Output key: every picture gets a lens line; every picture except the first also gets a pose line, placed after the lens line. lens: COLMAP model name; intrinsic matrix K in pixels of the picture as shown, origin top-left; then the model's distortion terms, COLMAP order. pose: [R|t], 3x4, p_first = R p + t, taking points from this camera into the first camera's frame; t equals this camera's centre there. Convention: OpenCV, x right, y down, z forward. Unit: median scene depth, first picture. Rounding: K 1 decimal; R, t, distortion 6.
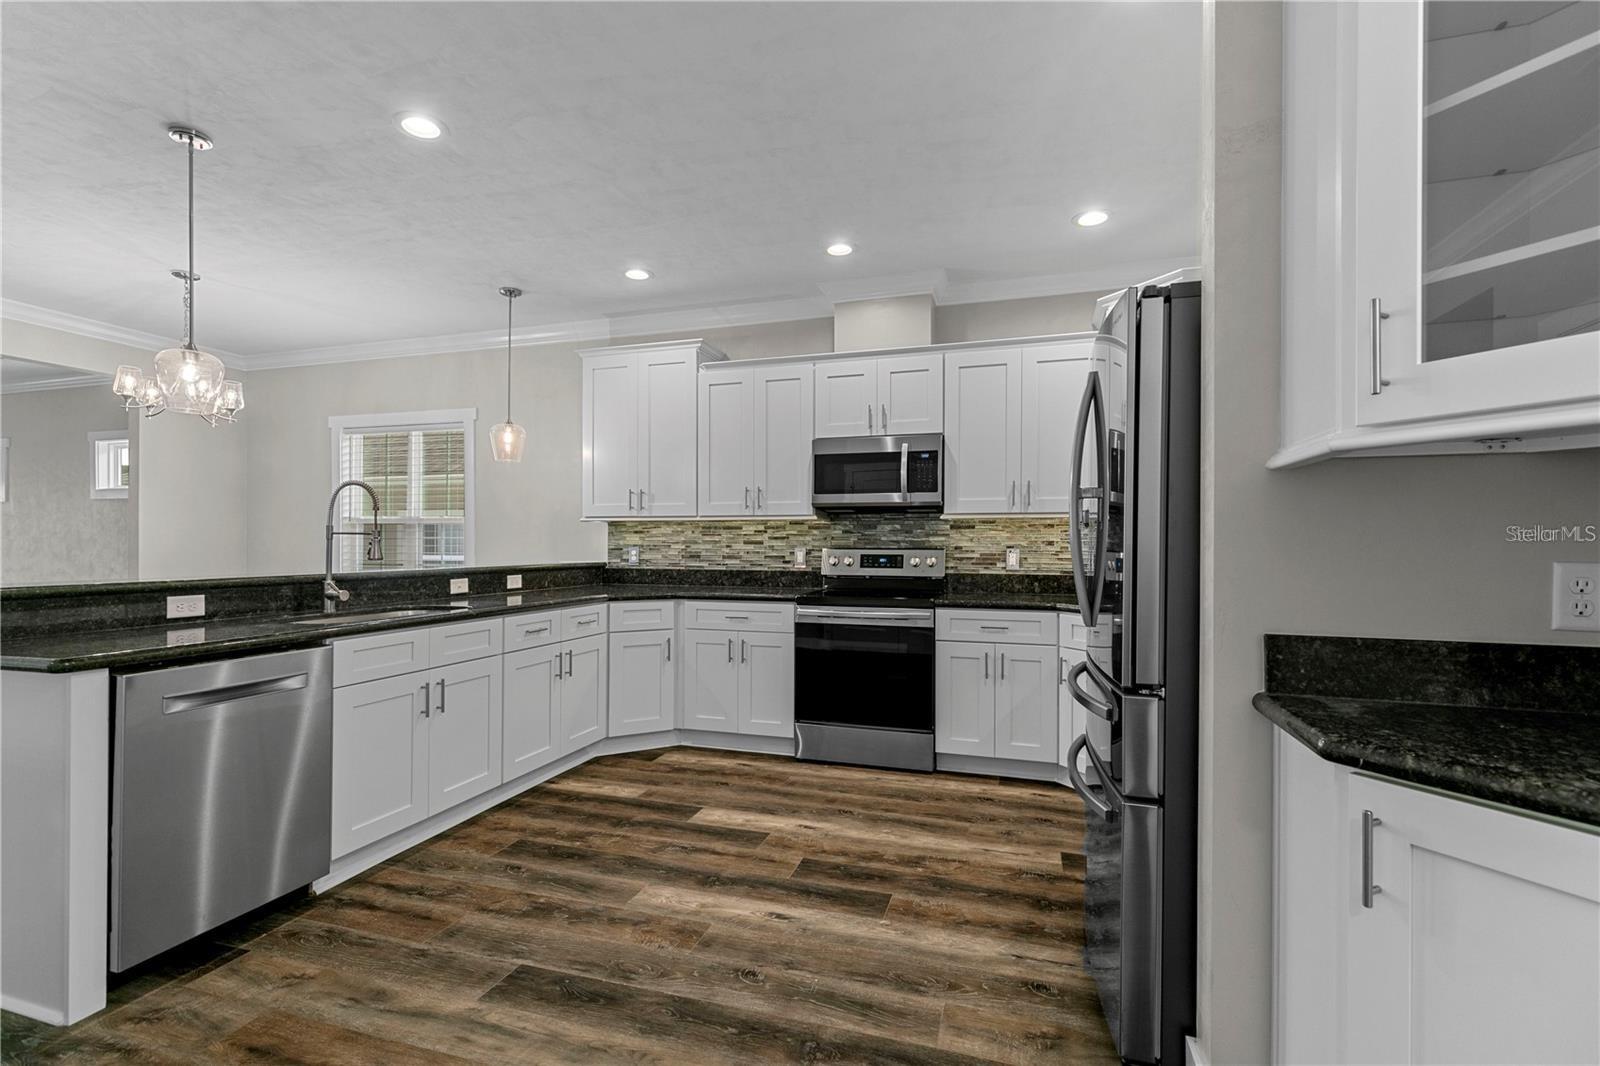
lens RADIAL K [[737.5, 0, 781.1], [0, 737.5, 544.9], [0, 0, 1]] dist [0.009095, -0.001189]
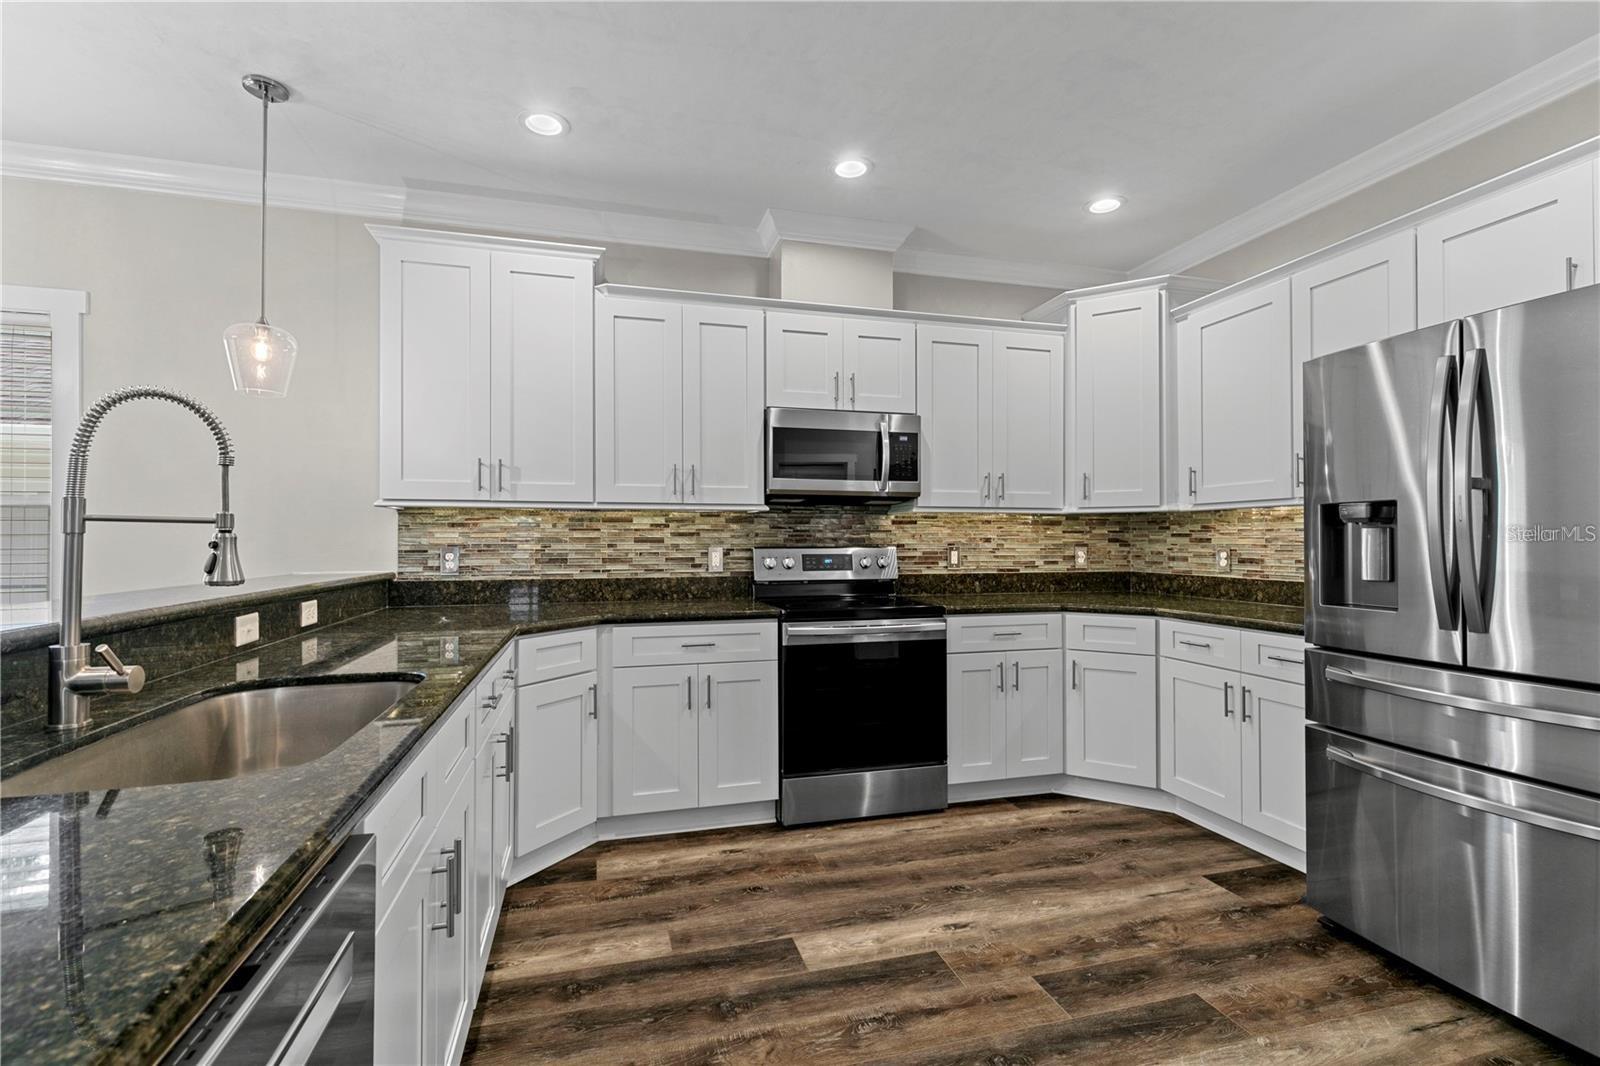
lens RADIAL K [[737.5, 0, 791.6], [0, 737.5, 535.4], [0, 0, 1]] dist [0.009095, -0.001189]
pose [[0.830094, 0.000511, 0.557623, -0.392275], [0.005209, 0.999949, -0.008672, -0.001185], [-0.557598, 0.010103, 0.830049, 0.363976]]
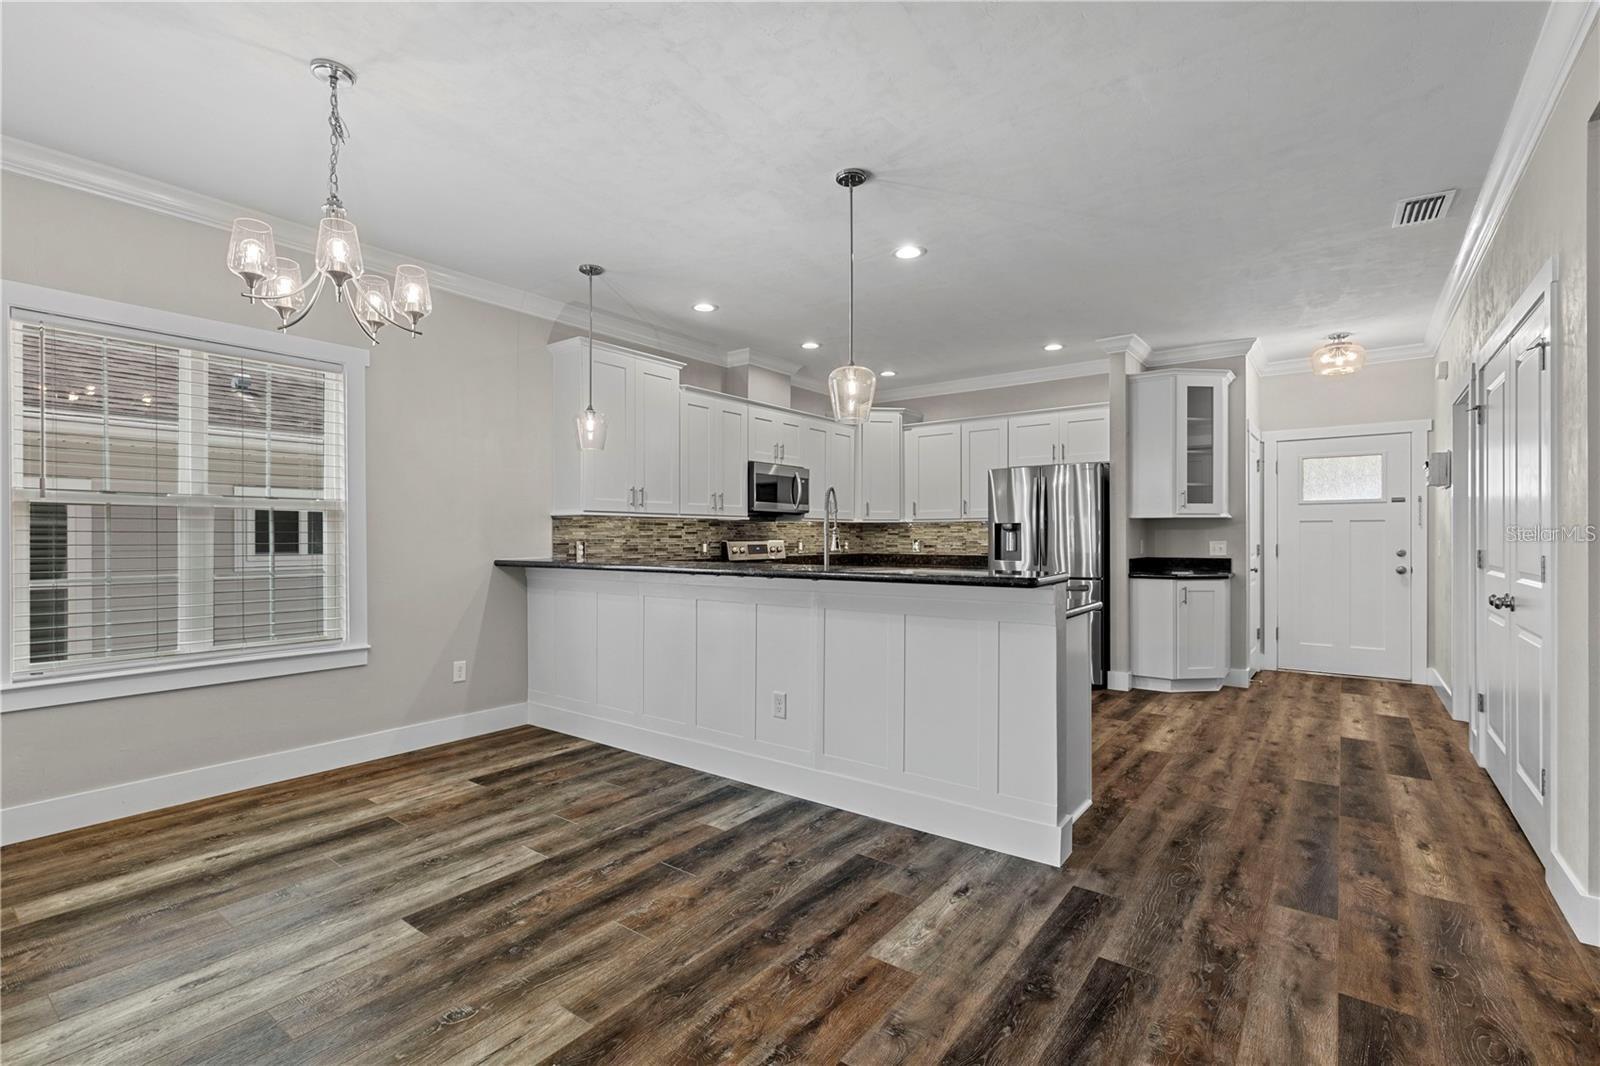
lens RADIAL K [[737.5, 0, 792.3], [0, 737.5, 541.5], [0, 0, 1]] dist [0.009095, -0.001189]
pose [[0.323271, -0.008973, 0.946264, -1.313620], [0.006643, 0.999952, 0.007212, -0.003435], [-0.946283, 0.003955, 0.323315, 0.513849]]
